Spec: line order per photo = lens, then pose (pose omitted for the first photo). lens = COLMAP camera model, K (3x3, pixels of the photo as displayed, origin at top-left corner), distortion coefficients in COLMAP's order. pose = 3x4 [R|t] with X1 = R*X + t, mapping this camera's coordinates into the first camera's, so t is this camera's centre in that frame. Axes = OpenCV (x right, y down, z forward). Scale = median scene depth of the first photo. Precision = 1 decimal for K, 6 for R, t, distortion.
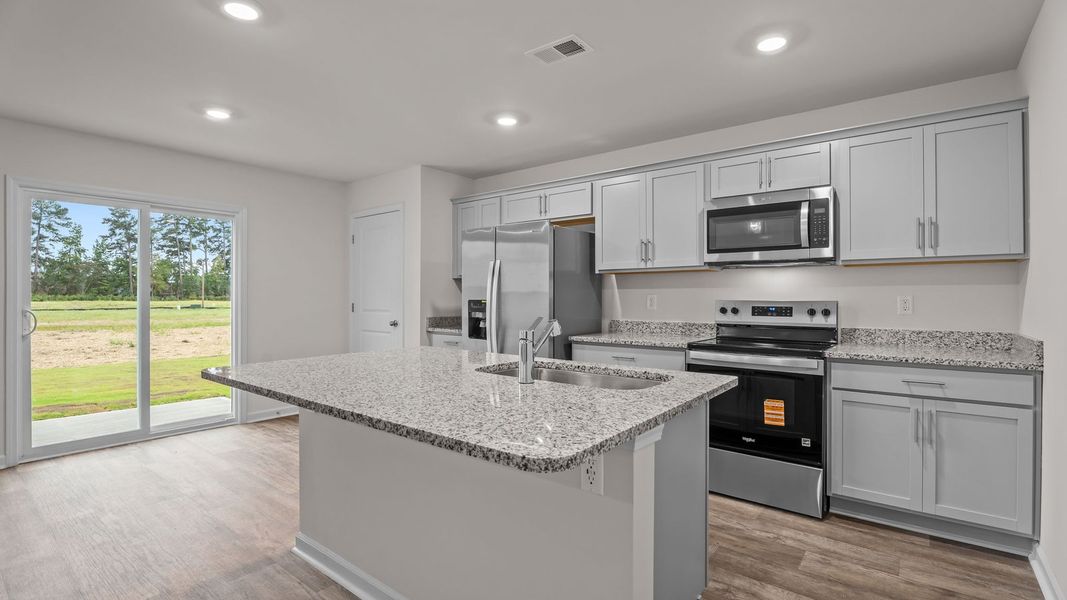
lens RADIAL K [[493.2, 0, 534.9], [0, 493.2, 295.8], [0, 0, 1]] dist [-0.013368, 0.000190]
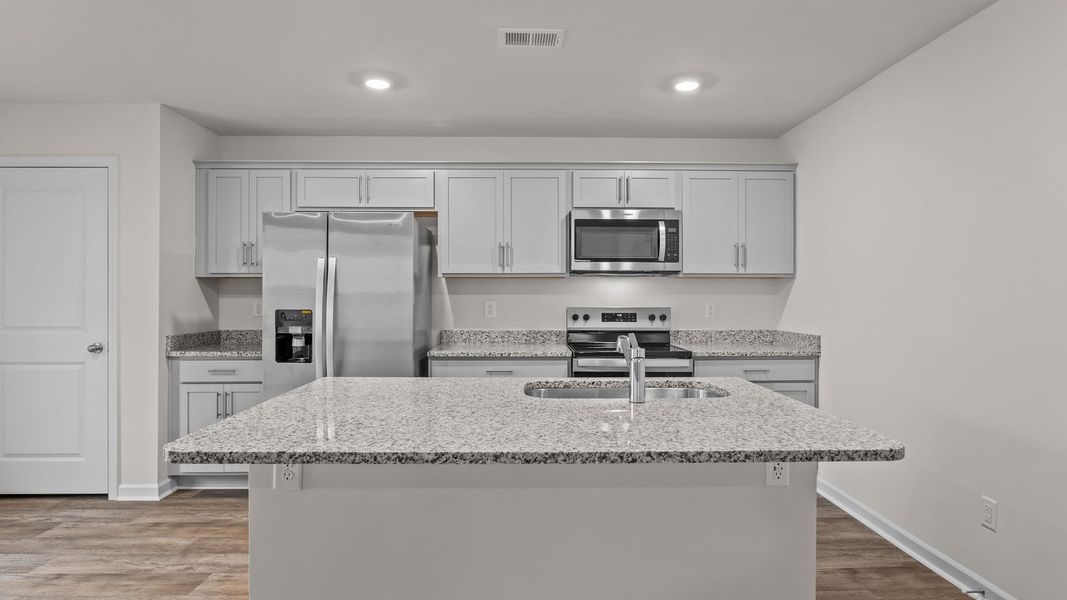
lens RADIAL K [[582.7, 0, 539.9], [0, 582.7, 295.5], [0, 0, 1]] dist [-0.018736, 0.000370]
pose [[0.772261, 0.000105, 0.635305, -0.488951], [-0.002336, 0.999994, 0.002675, -0.020391], [-0.635301, -0.003550, 0.772257, 0.127295]]
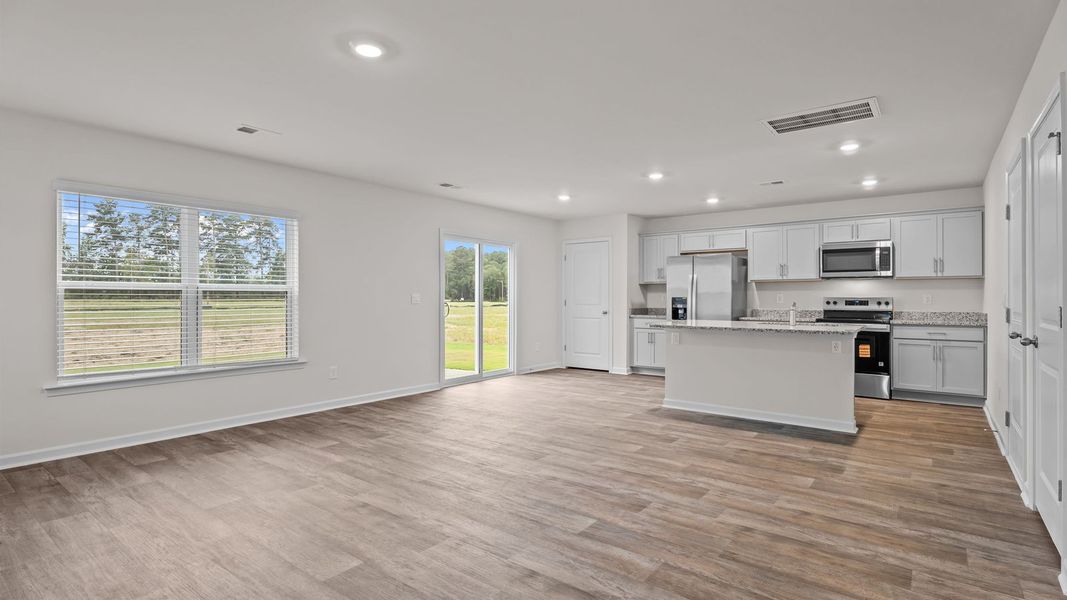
lens RADIAL K [[517.9, 0, 537.7], [0, 517.9, 295.7], [0, 0, 1]] dist [0.000147, 0.000069]
pose [[0.999945, -0.000031, 0.010513, -0.805547], [0.000039, 1.000000, -0.000705, 0.005061], [-0.010513, 0.000706, 0.999944, -1.030678]]
